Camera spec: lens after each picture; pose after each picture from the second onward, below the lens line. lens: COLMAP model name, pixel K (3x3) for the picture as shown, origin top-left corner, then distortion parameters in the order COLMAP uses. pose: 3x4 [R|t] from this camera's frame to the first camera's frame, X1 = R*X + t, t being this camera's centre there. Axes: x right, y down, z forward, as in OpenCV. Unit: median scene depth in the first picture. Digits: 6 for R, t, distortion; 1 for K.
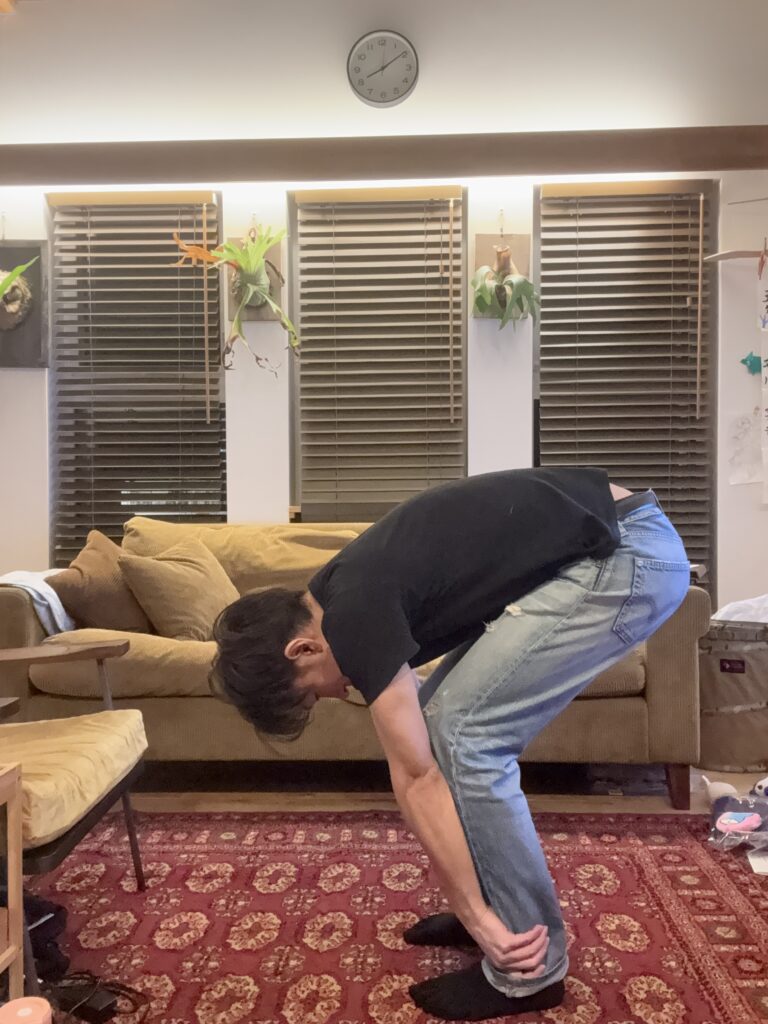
lens RADIAL K [[899.3, 0, 382.5], [0, 899.3, 513.7], [0, 0, 1]] dist [0.109533, -0.155739]
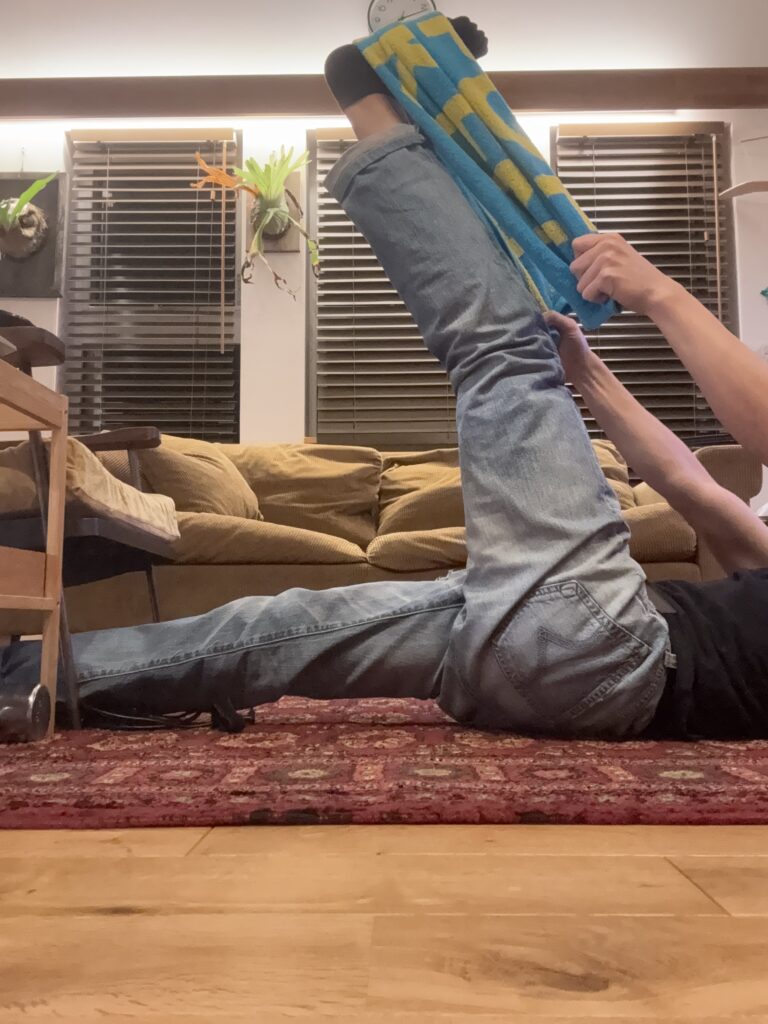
lens RADIAL K [[899.3, 0, 382.5], [0, 899.3, 513.7], [0, 0, 1]] dist [0.109533, -0.155739]
pose [[0.999678, 0.007163, 0.024337, -0.045562], [-0.004006, 0.991847, -0.127372, 0.210515], [-0.025051, 0.127233, 0.991556, 0.050742]]
